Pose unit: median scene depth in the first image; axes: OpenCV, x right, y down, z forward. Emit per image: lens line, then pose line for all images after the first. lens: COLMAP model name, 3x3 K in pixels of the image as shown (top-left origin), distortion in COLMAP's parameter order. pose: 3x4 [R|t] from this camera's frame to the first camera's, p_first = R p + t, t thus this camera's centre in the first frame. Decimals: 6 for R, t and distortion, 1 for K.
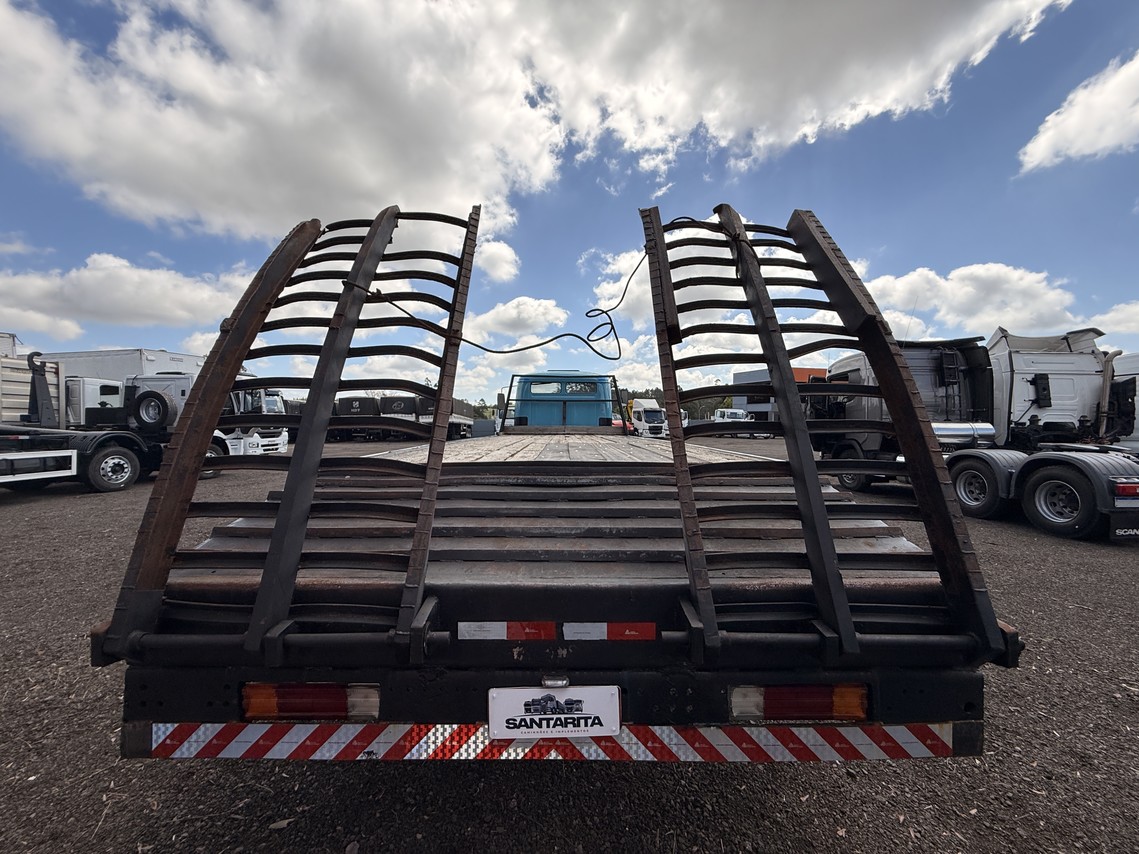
lens RADIAL K [[454.4, 0, 569.9], [0, 454.4, 427.0], [0, 0, 1]] dist [0.000439, -0.000090]
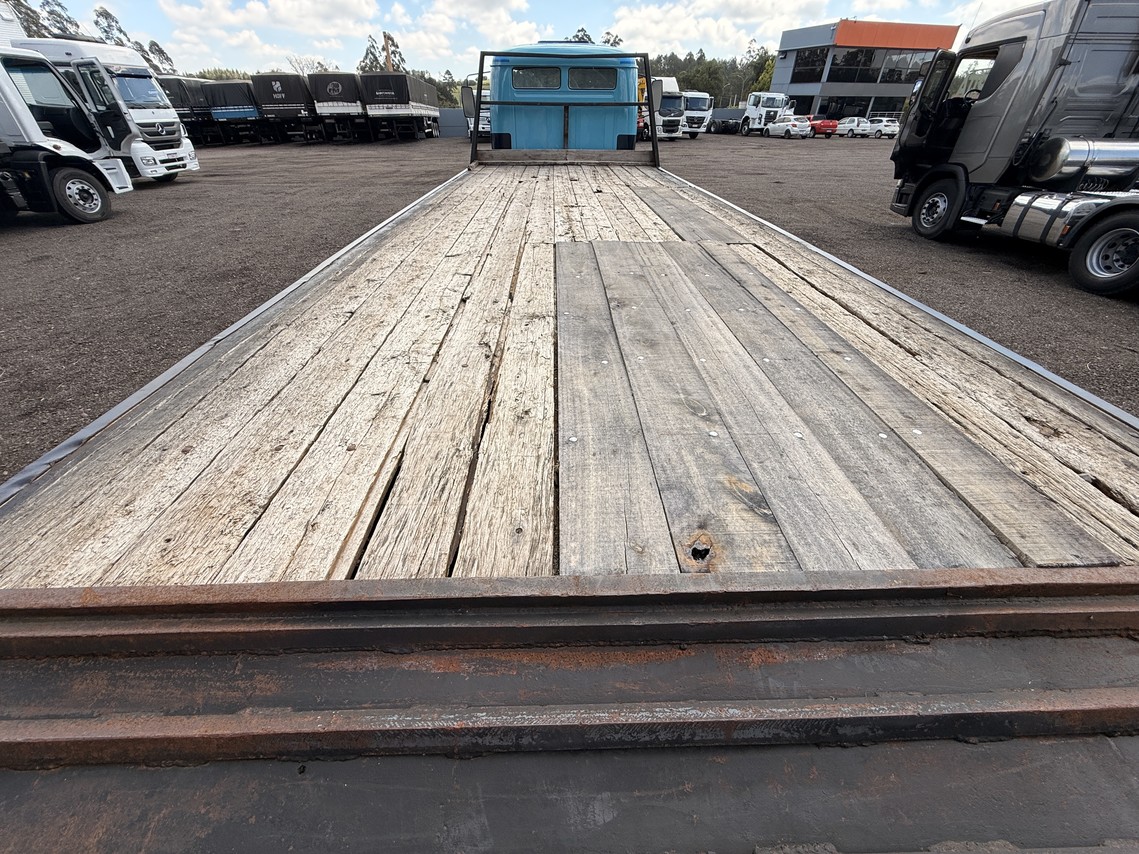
lens RADIAL K [[454.4, 0, 568.9], [0, 454.4, 429.6], [0, 0, 1]] dist [0.000439, -0.000090]
pose [[0.999867, -0.008177, 0.014139, -0.011155], [-0.001342, 0.821601, 0.570062, -0.024279], [-0.016278, -0.570005, 0.821480, 0.109083]]
